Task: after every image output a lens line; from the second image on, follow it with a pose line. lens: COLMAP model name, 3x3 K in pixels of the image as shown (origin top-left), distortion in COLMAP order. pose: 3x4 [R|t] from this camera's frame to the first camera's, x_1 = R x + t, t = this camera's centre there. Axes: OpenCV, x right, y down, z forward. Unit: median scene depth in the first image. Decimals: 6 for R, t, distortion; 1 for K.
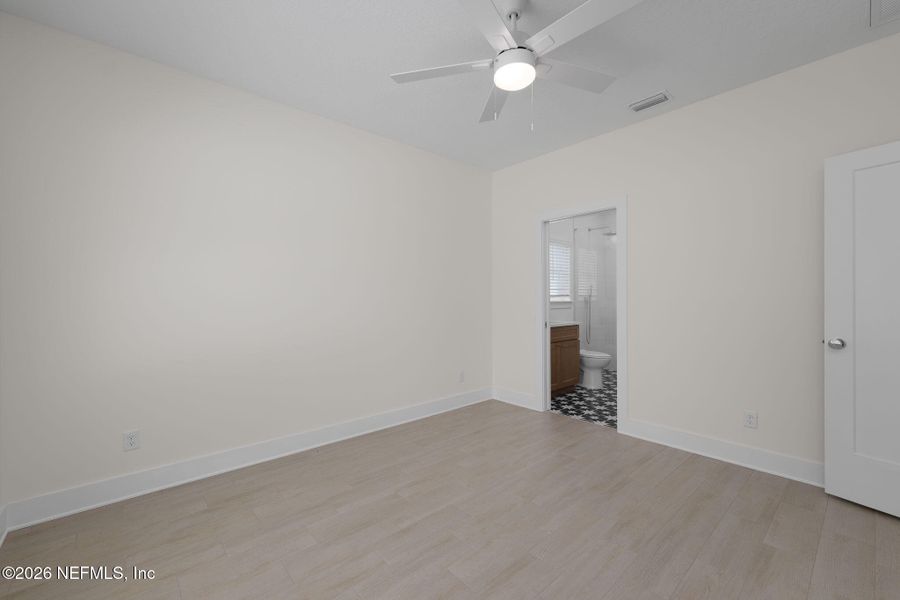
lens RADIAL K [[370.4, 0, 448.0], [0, 370.4, 298.9], [0, 0, 1]] dist [0.000457, 0.000073]
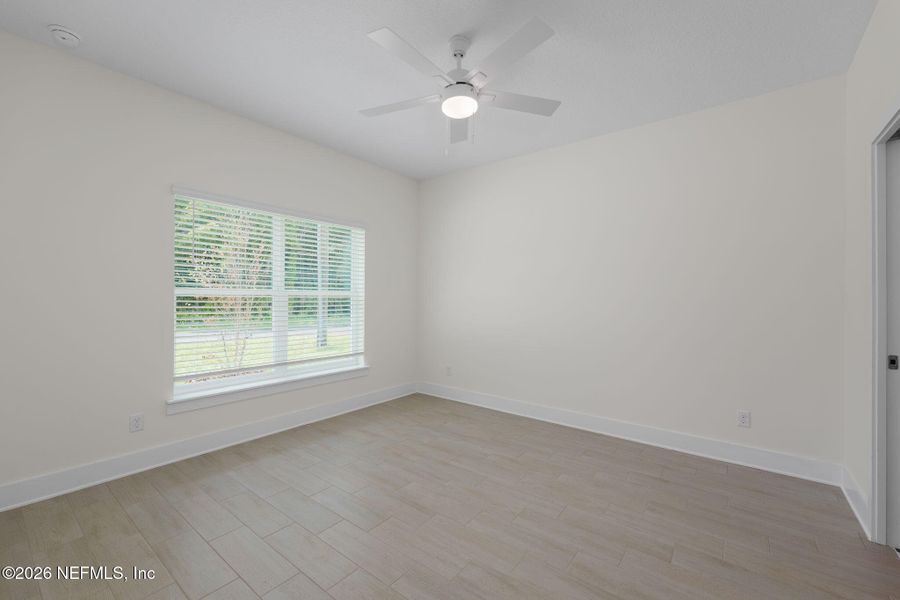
lens RADIAL K [[370.4, 0, 448.0], [0, 370.4, 298.9], [0, 0, 1]] dist [0.000457, 0.000073]
pose [[0.176507, 0.003534, -0.984293, 1.173904], [-0.007548, 0.999969, 0.002237, -0.012334], [0.984270, 0.007035, 0.176528, 0.682210]]
